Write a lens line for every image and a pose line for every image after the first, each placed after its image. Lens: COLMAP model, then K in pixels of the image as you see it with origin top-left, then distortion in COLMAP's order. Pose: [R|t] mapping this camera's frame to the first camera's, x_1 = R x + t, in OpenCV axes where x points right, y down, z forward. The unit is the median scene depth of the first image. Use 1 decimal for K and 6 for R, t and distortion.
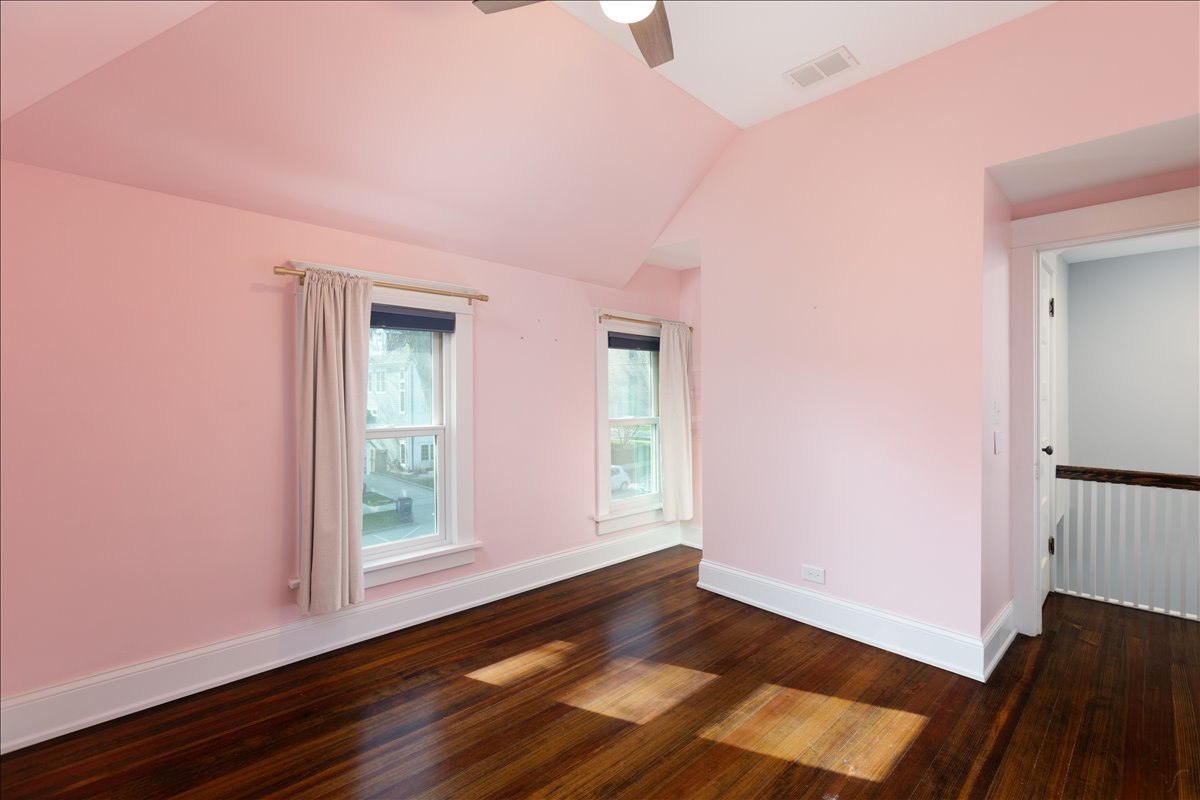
lens RADIAL K [[553.9, 0, 603.5], [0, 553.9, 386.2], [0, 0, 1]] dist [0.000698, 0.000295]
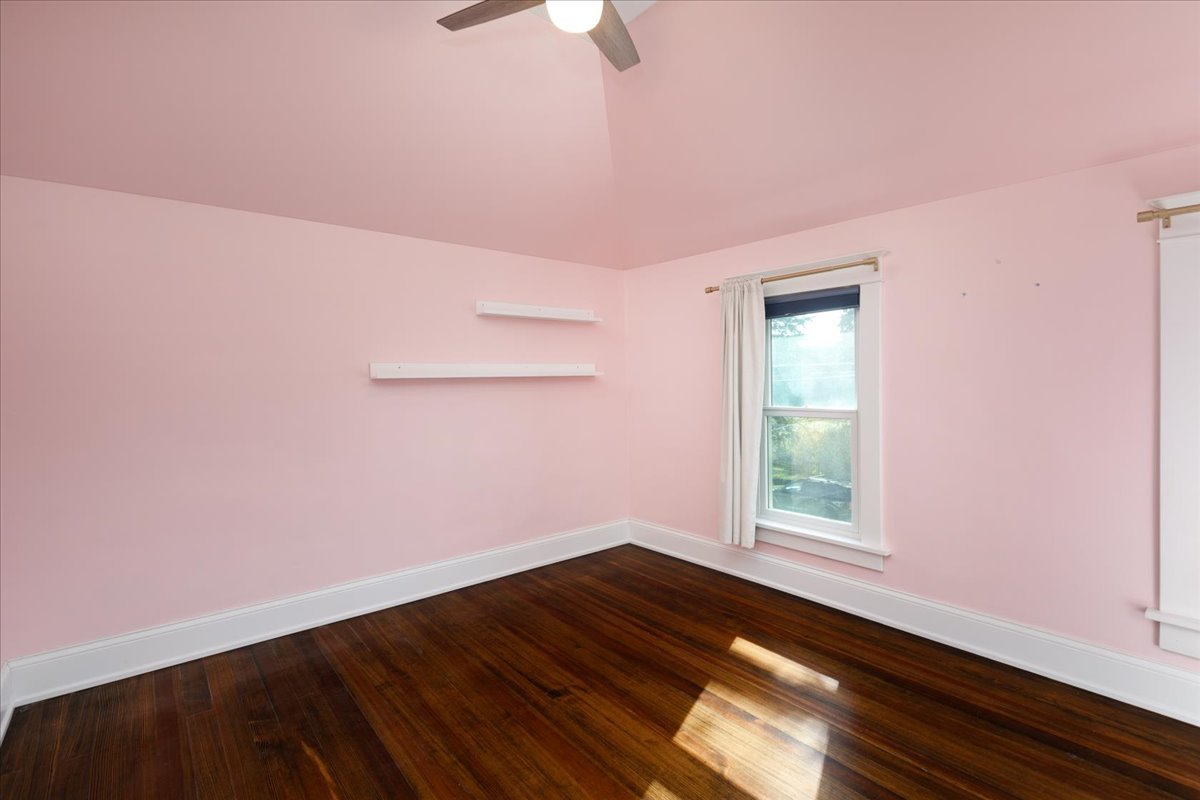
lens RADIAL K [[553.9, 0, 603.5], [0, 553.9, 386.2], [0, 0, 1]] dist [0.000698, 0.000295]
pose [[-0.083940, 0.014323, -0.996368, 0.751585], [0.028113, 0.999533, 0.012000, 0.011039], [0.996074, -0.027004, -0.084304, 0.755217]]
